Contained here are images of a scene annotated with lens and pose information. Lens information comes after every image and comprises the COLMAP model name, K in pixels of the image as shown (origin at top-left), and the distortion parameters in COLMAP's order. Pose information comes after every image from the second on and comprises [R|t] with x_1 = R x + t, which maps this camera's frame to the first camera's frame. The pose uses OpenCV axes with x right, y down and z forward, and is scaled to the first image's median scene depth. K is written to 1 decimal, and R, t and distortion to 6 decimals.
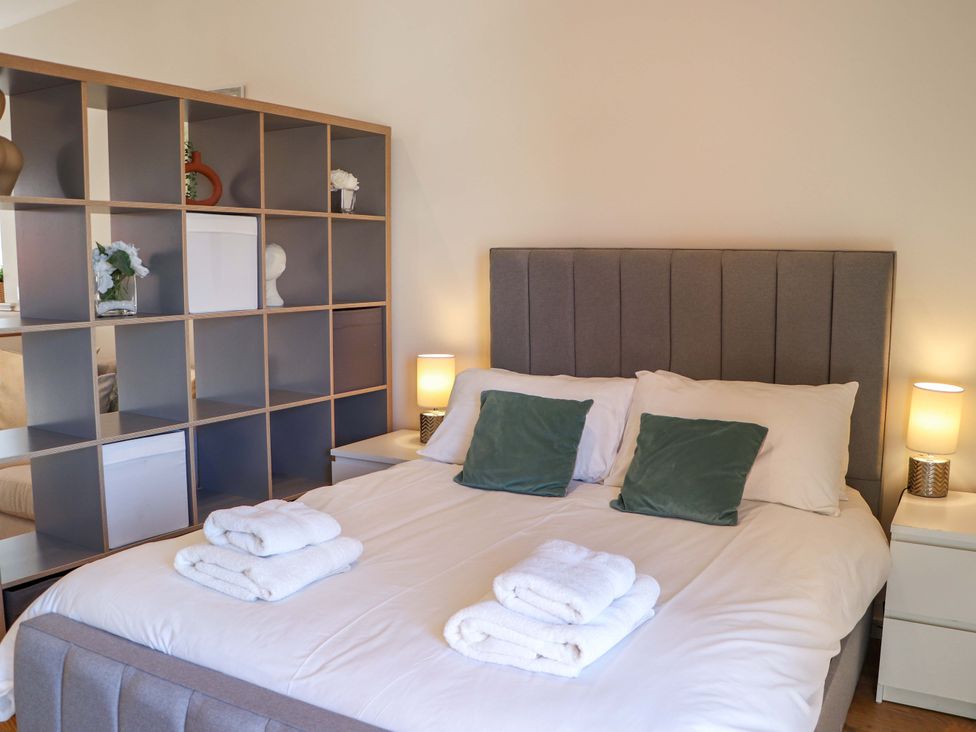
lens RADIAL K [[914.3, 0, 486.0], [0, 914.3, 403.8], [0, 0, 1]] dist [-0.204641, 0.231306]
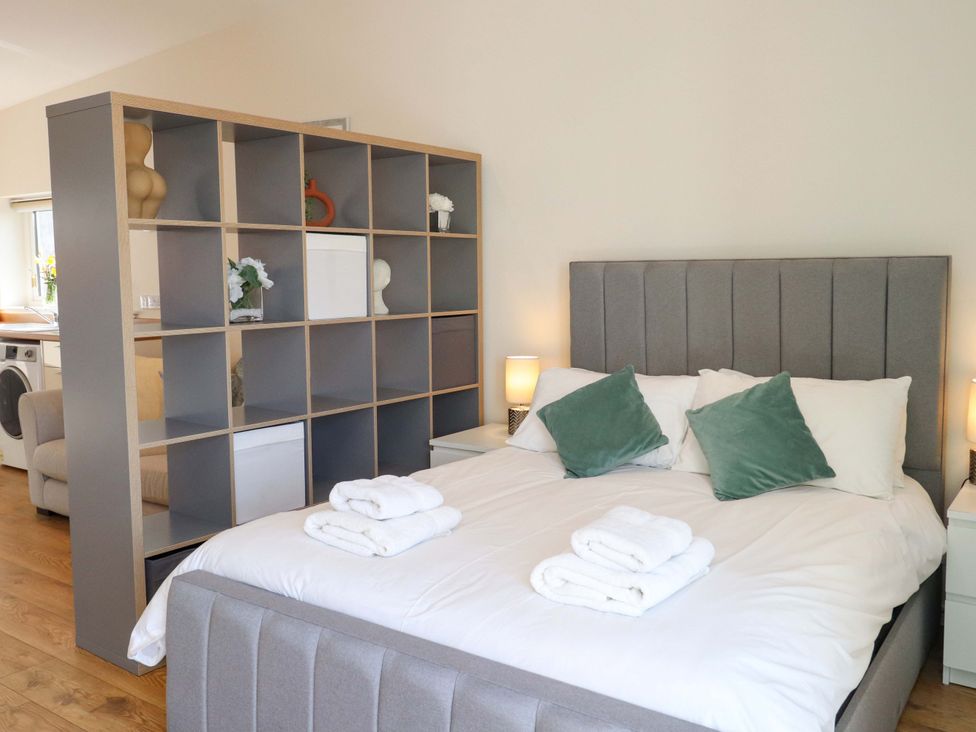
lens RADIAL K [[890.1, 0, 488.0], [0, 890.1, 366.0], [0, 0, 1]] dist [-0.009018, 0.008084]
pose [[0.995885, -0.003438, -0.090564, 0.003648], [-0.001015, 0.998795, -0.049074, 0.015051], [0.090624, 0.048964, 0.994681, -0.124085]]
